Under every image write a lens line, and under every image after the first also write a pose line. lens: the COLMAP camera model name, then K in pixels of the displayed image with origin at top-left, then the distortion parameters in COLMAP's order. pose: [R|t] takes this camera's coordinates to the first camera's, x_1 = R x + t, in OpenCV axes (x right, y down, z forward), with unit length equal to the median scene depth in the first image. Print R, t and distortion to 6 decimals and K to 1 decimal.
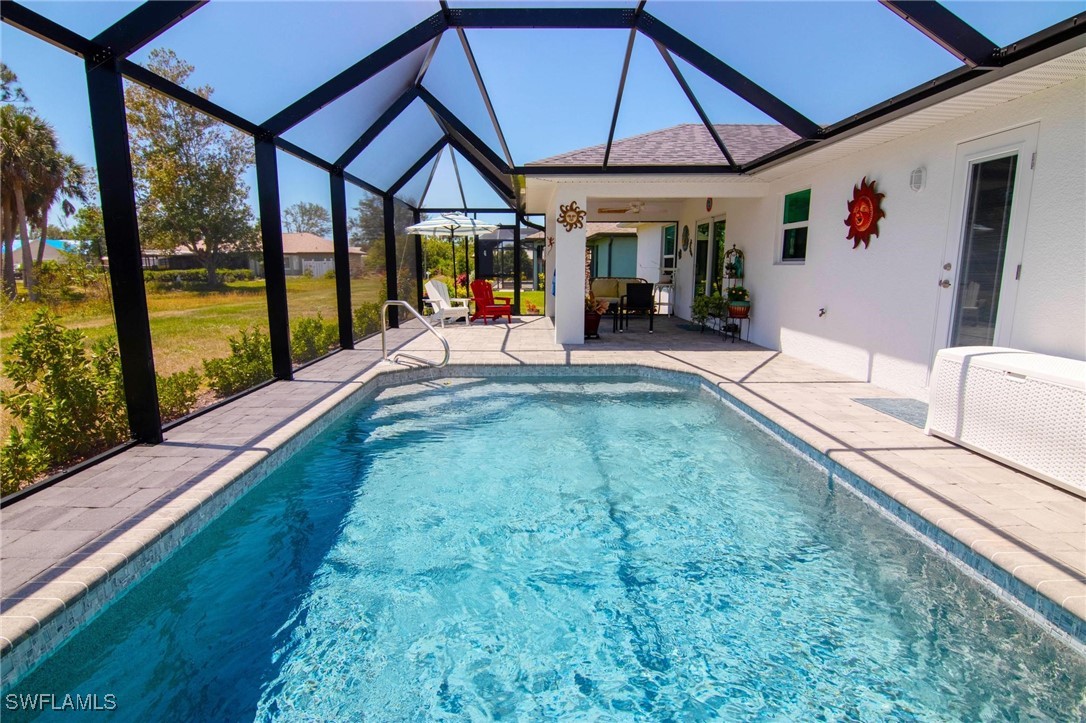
lens RADIAL K [[552.4, 0, 542.0], [0, 552.4, 359.6], [0, 0, 1]] dist [-0.011575, -0.007193]
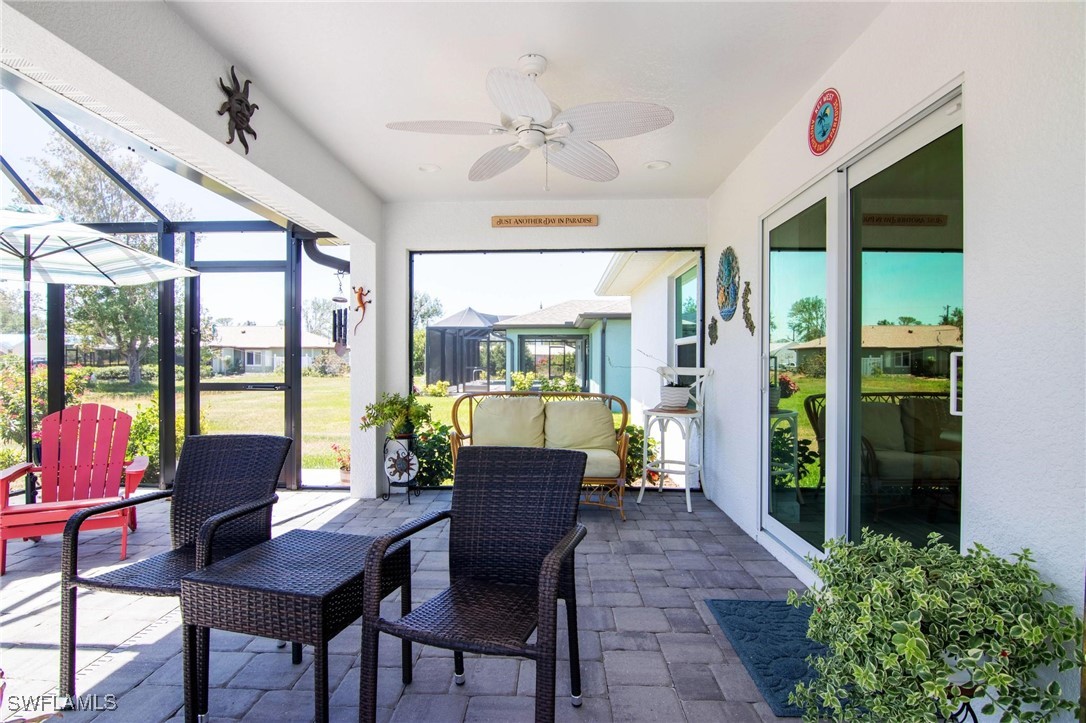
lens RADIAL K [[552.4, 0, 542.5], [0, 552.4, 361.7], [0, 0, 1]] dist [-0.011575, -0.007193]
pose [[0.998868, -0.000800, -0.047558, 0.153011], [-0.007181, 0.985861, -0.167413, -0.108216], [0.047019, 0.167565, 0.984739, 0.632436]]
